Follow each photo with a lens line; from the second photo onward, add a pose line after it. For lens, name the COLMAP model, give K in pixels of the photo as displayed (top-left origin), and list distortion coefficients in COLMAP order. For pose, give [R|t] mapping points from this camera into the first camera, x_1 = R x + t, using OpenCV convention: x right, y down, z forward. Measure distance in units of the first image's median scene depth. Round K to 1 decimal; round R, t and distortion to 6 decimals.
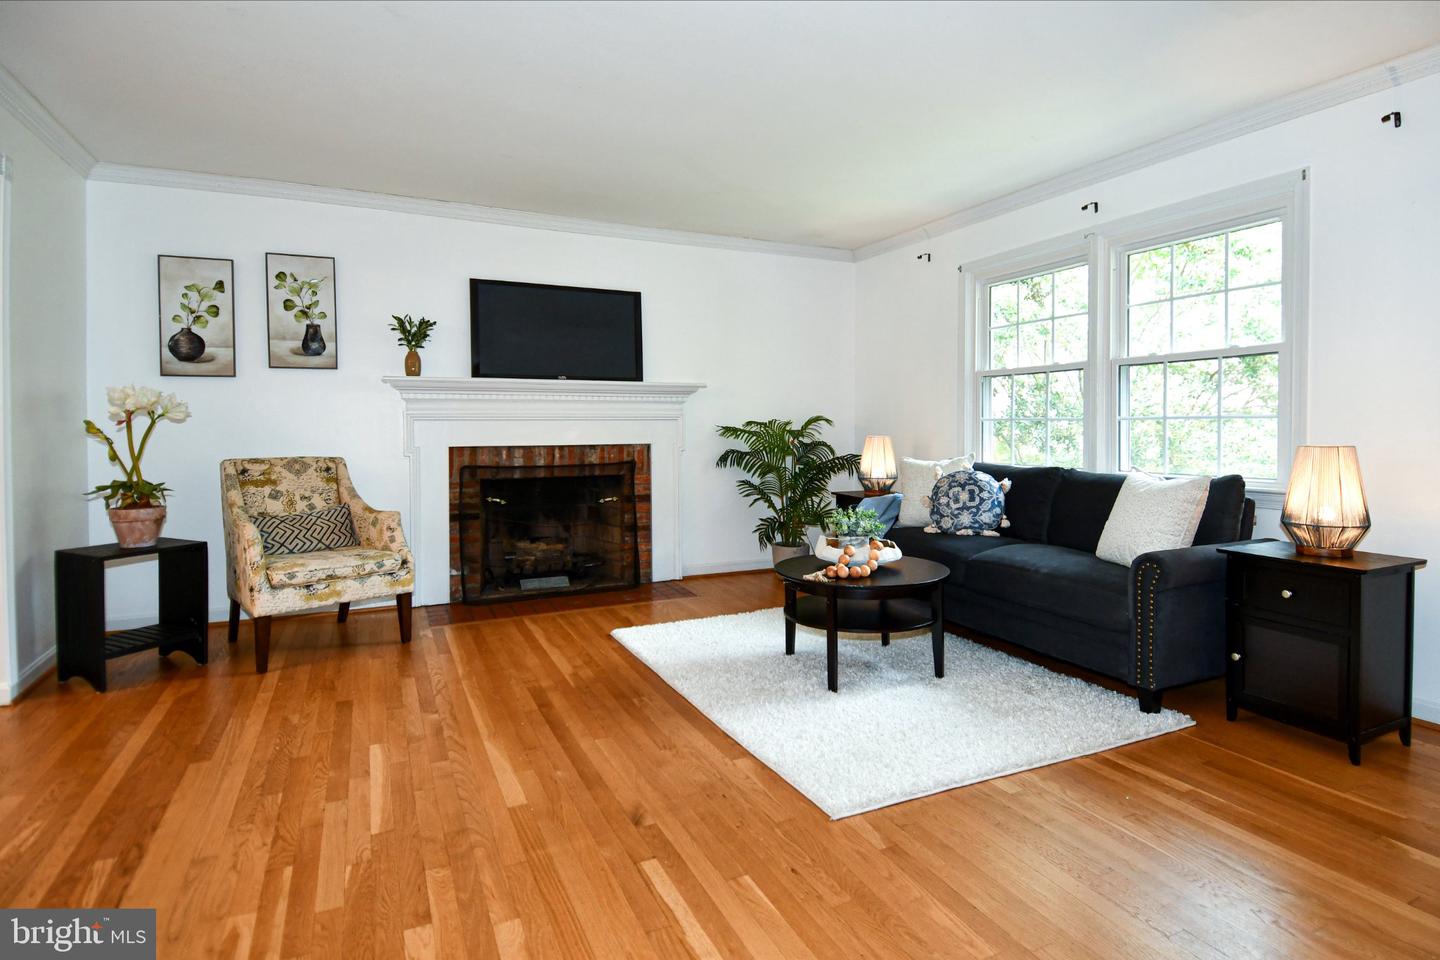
lens RADIAL K [[763.6, 0, 744.7], [0, 763.6, 445.1], [0, 0, 1]] dist [0.047056, -0.042131]
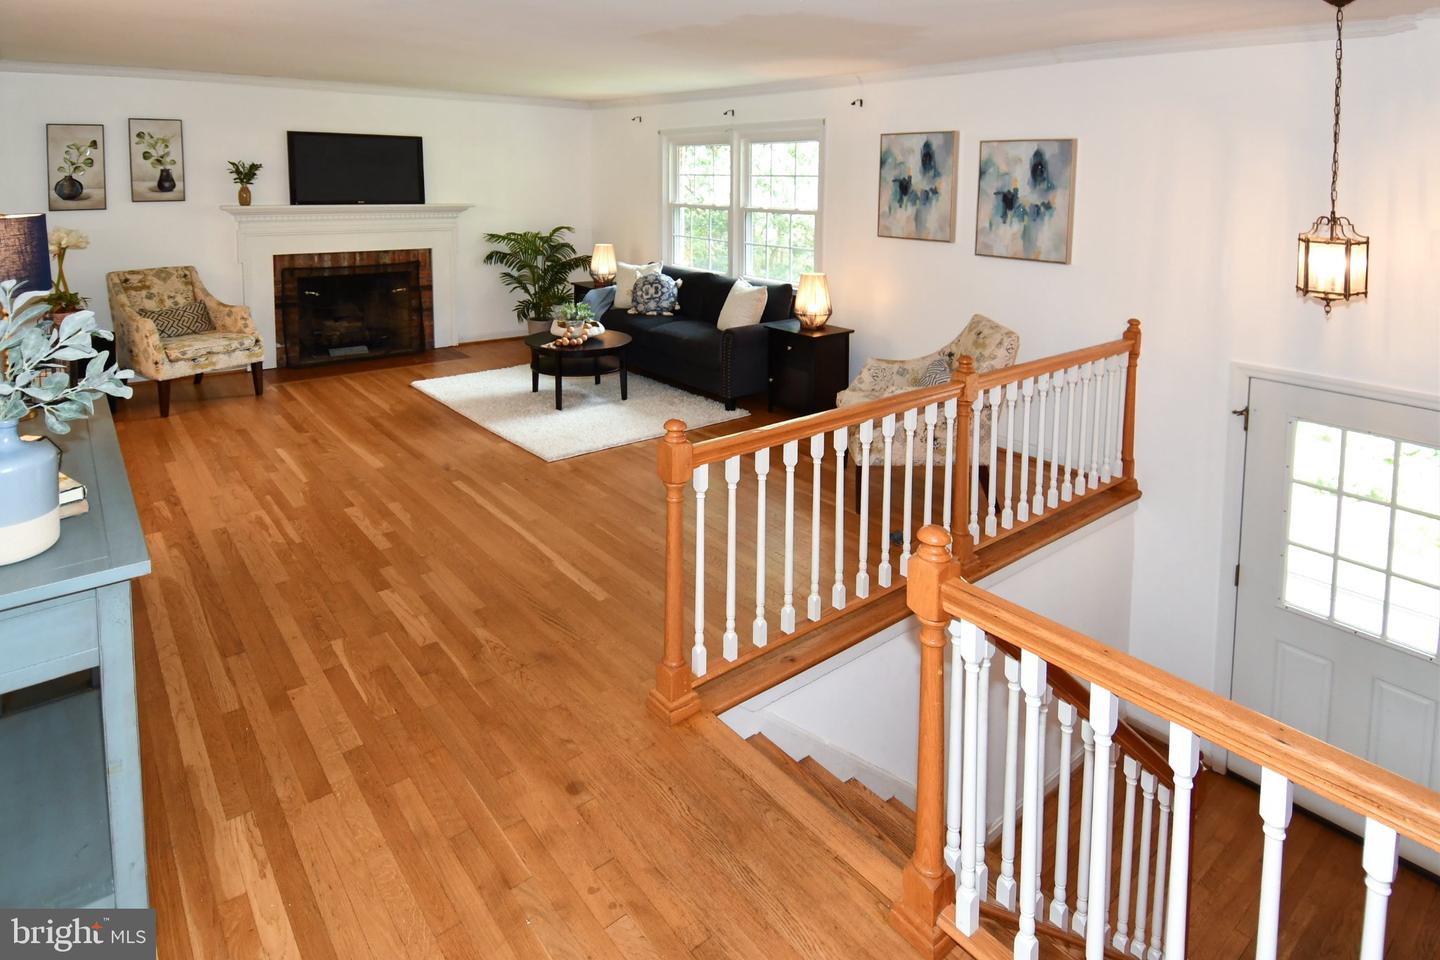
lens RADIAL K [[756.6, 0, 748.0], [0, 756.6, 288.7], [0, 0, 1]] dist [0.065168, -0.040697]
pose [[0.954040, -0.000917, 0.299678, 0.006480], [-0.033415, 0.993434, 0.109418, -0.124654], [-0.297811, -0.114403, 0.947745, -0.588489]]
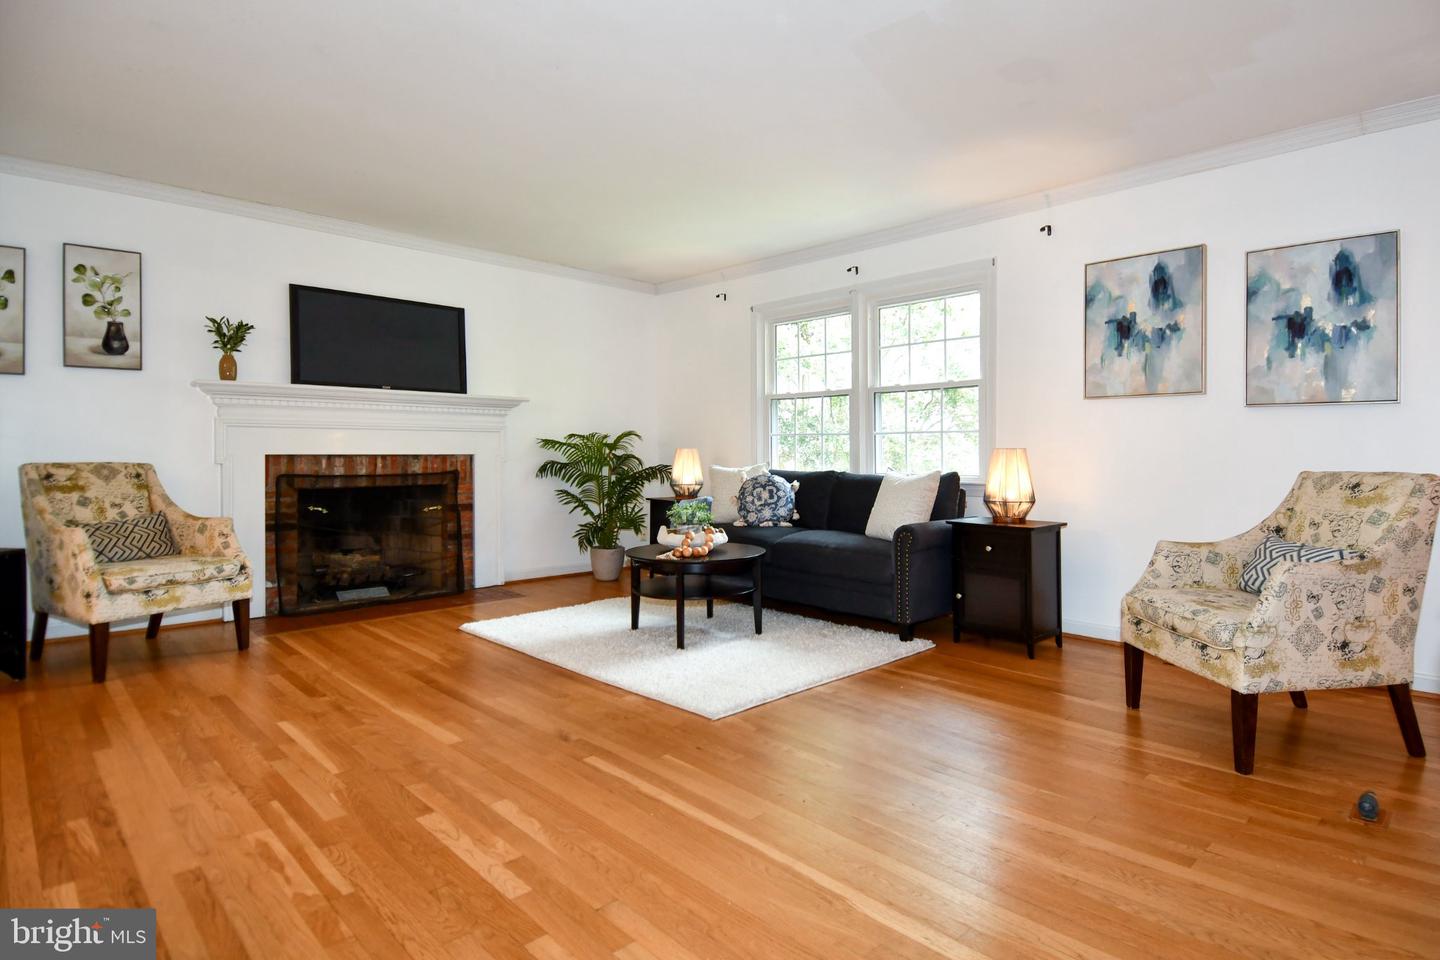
lens RADIAL K [[759.2, 0, 776.4], [0, 759.2, 459.1], [0, 0, 1]] dist [0.077167, -0.069561]
pose [[0.934812, -0.001381, 0.355139, -0.140312], [0.007061, 0.999867, -0.014697, 0.029450], [-0.355072, 0.016246, 0.934698, -0.158037]]
